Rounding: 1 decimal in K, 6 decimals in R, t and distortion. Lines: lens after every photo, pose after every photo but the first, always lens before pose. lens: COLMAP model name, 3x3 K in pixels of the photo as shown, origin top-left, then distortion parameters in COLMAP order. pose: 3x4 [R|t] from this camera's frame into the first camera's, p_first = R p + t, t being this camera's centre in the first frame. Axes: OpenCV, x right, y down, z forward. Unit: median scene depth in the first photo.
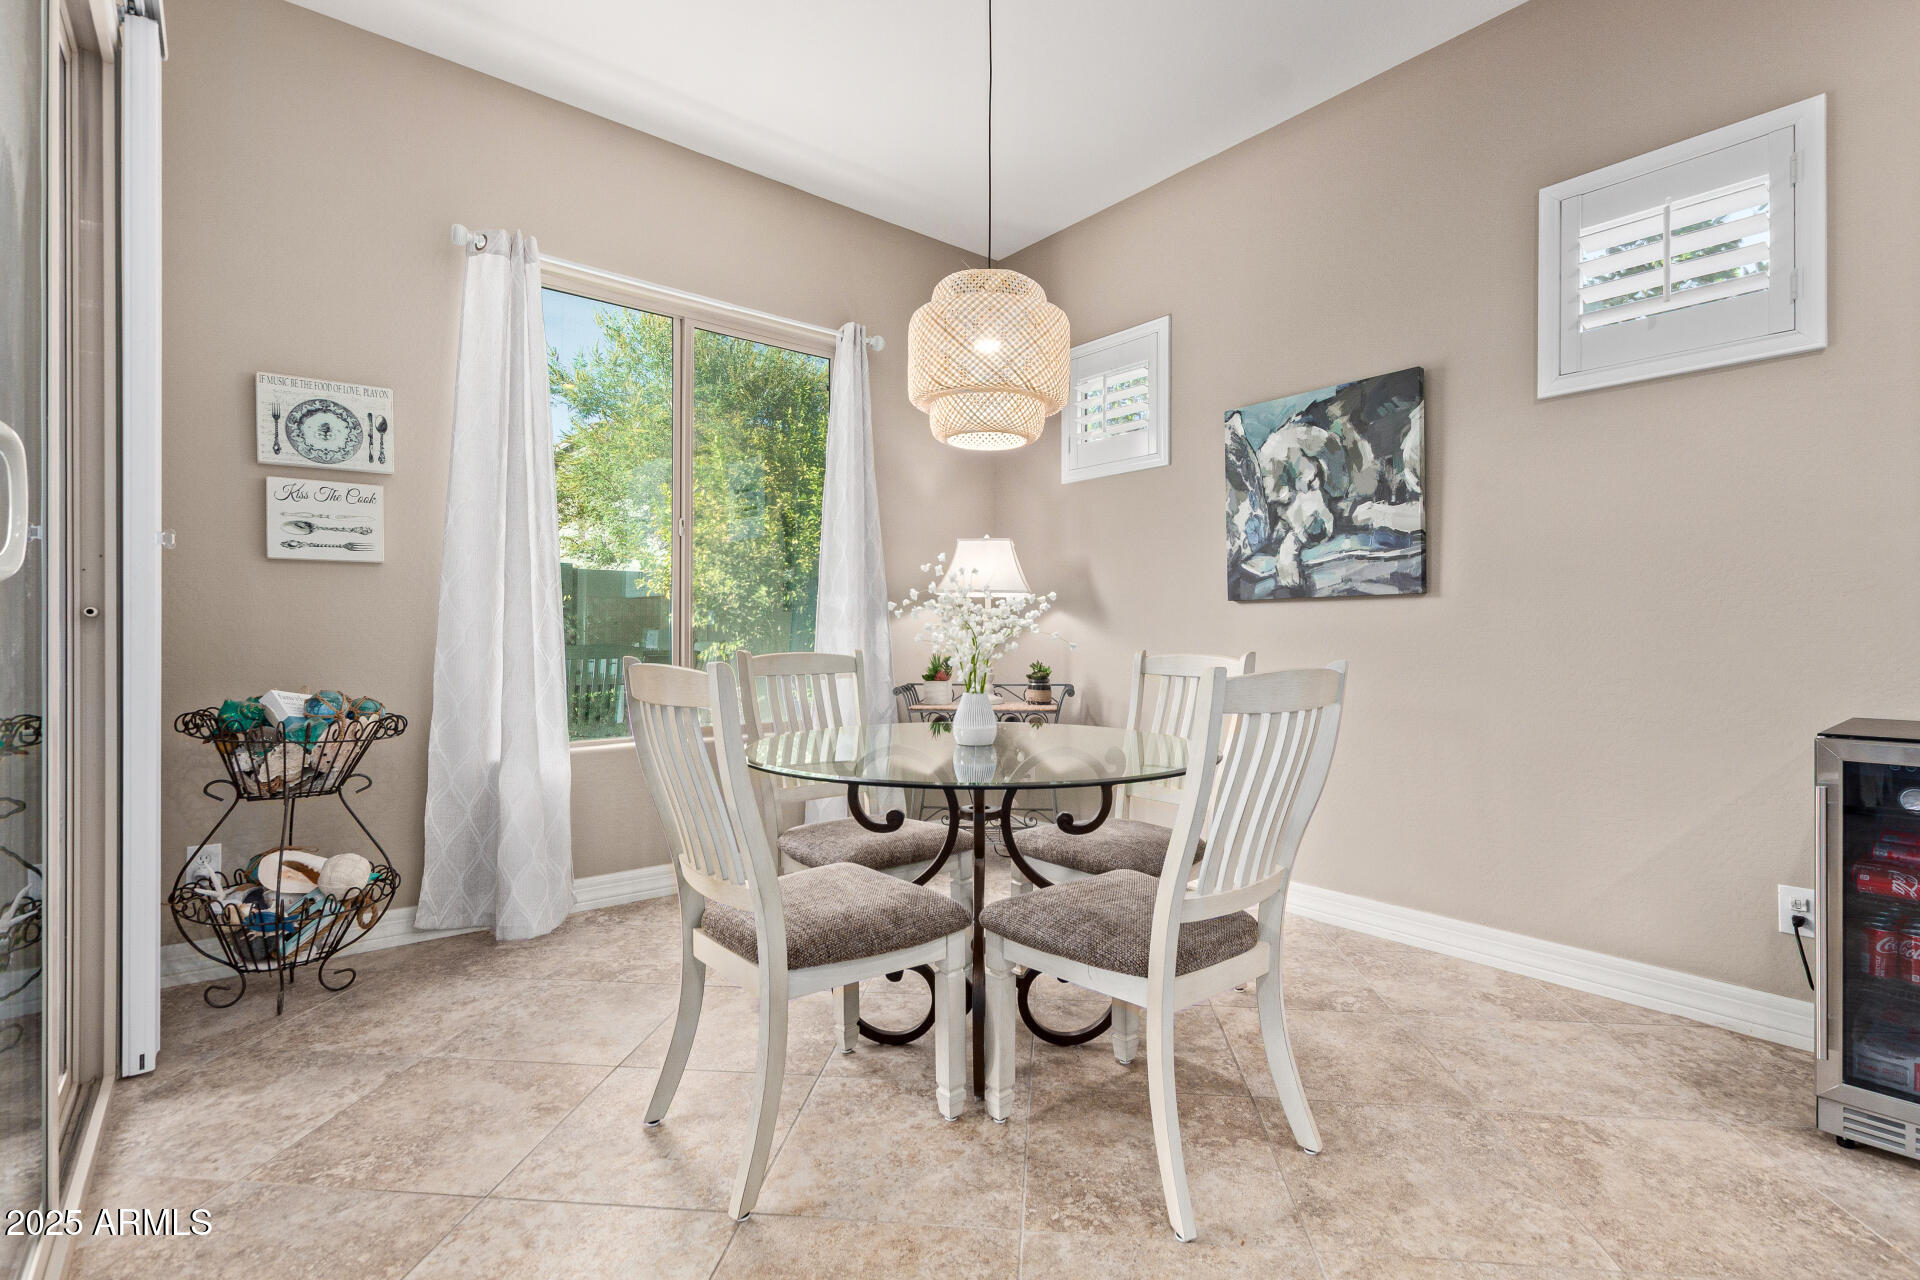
lens RADIAL K [[888.9, 0, 975.6], [0, 888.9, 637.2], [0, 0, 1]] dist [0.012961, -0.006106]
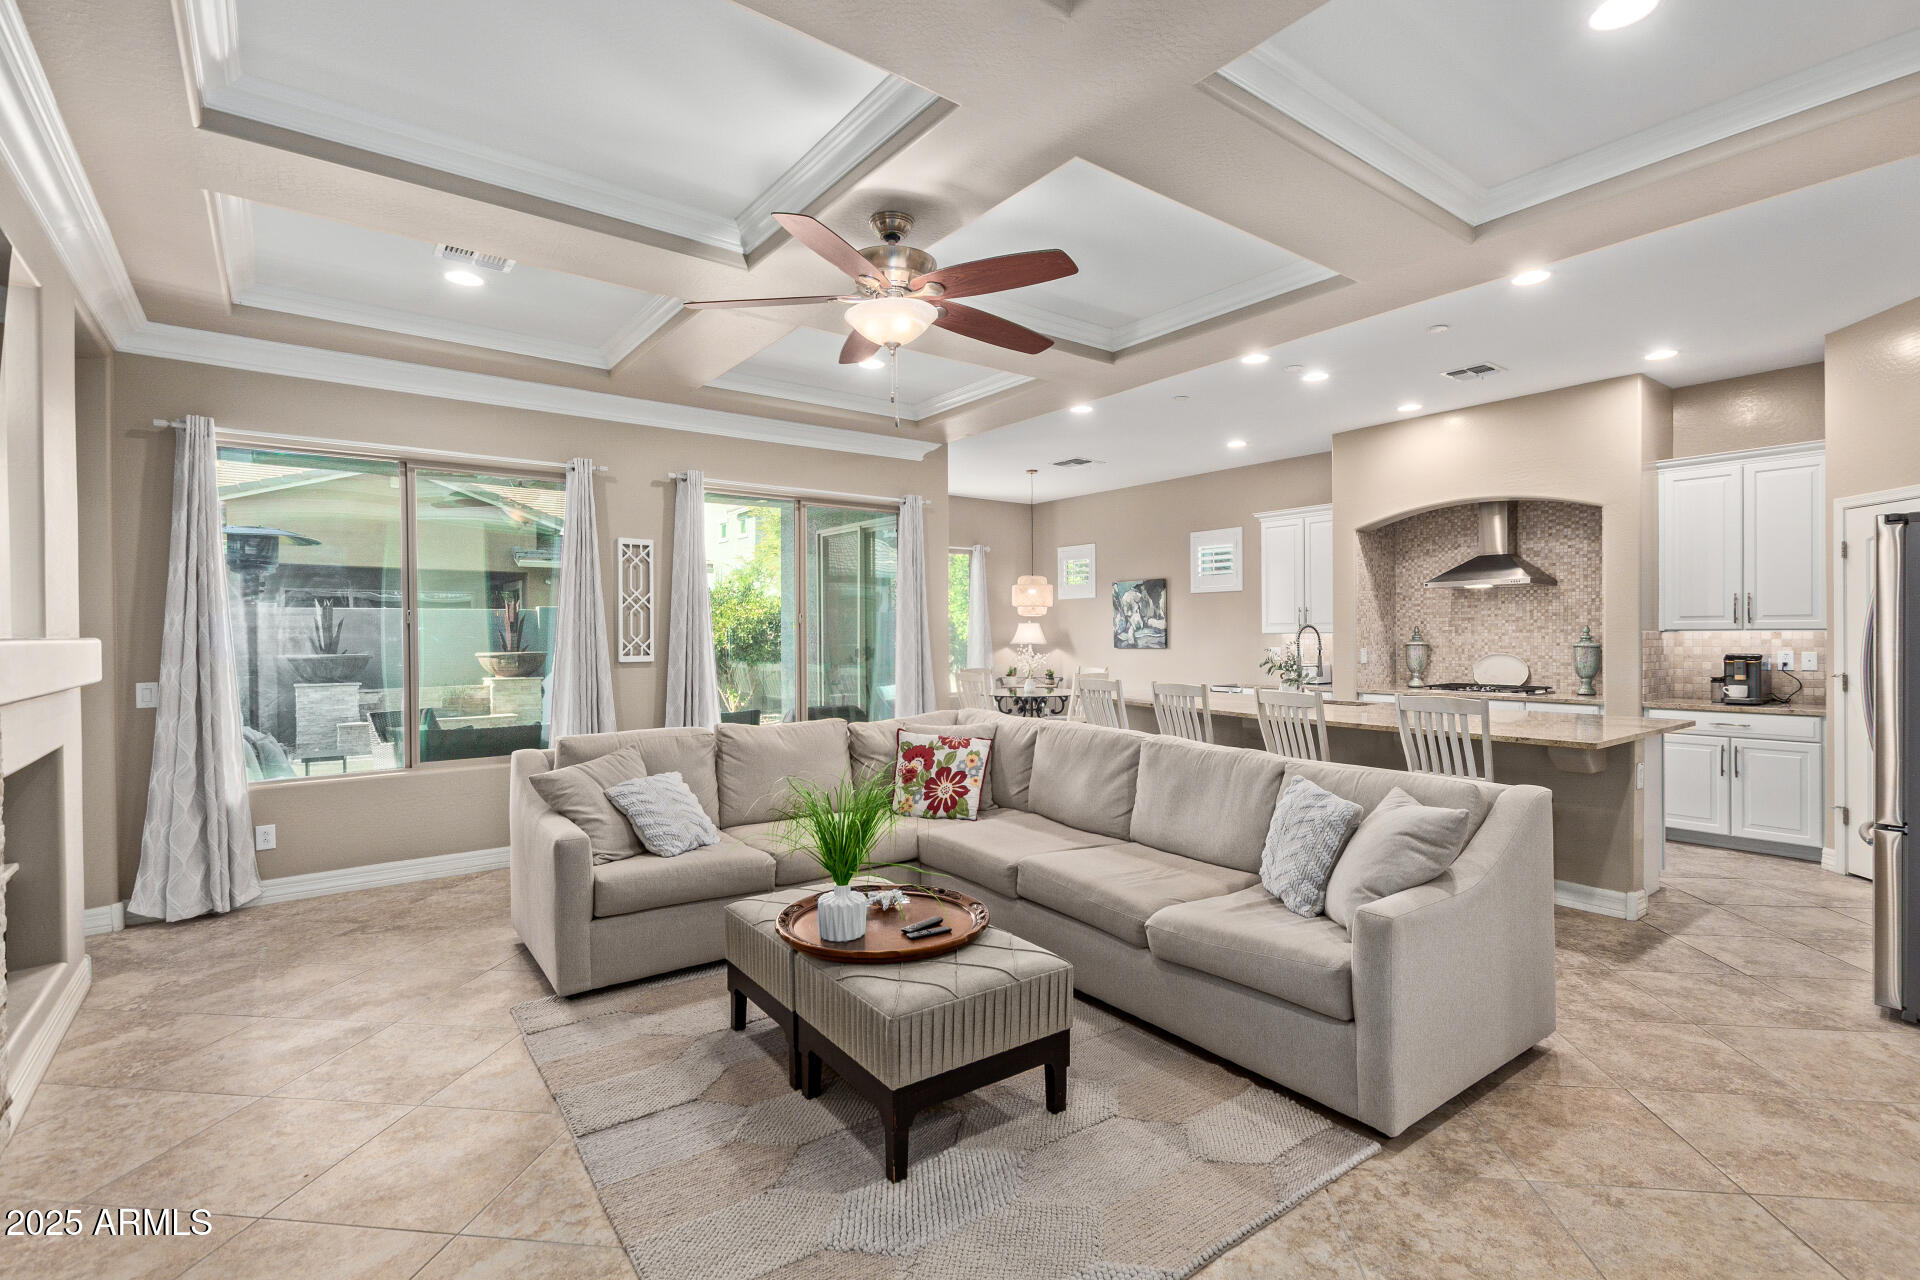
lens RADIAL K [[888.9, 0, 975.6], [0, 888.9, 637.2], [0, 0, 1]] dist [0.012961, -0.006106]
pose [[0.999448, -0.009384, -0.031865, -0.081438], [0.009502, 0.999949, 0.003547, -0.100068], [0.031830, -0.003848, 0.999486, -2.118020]]
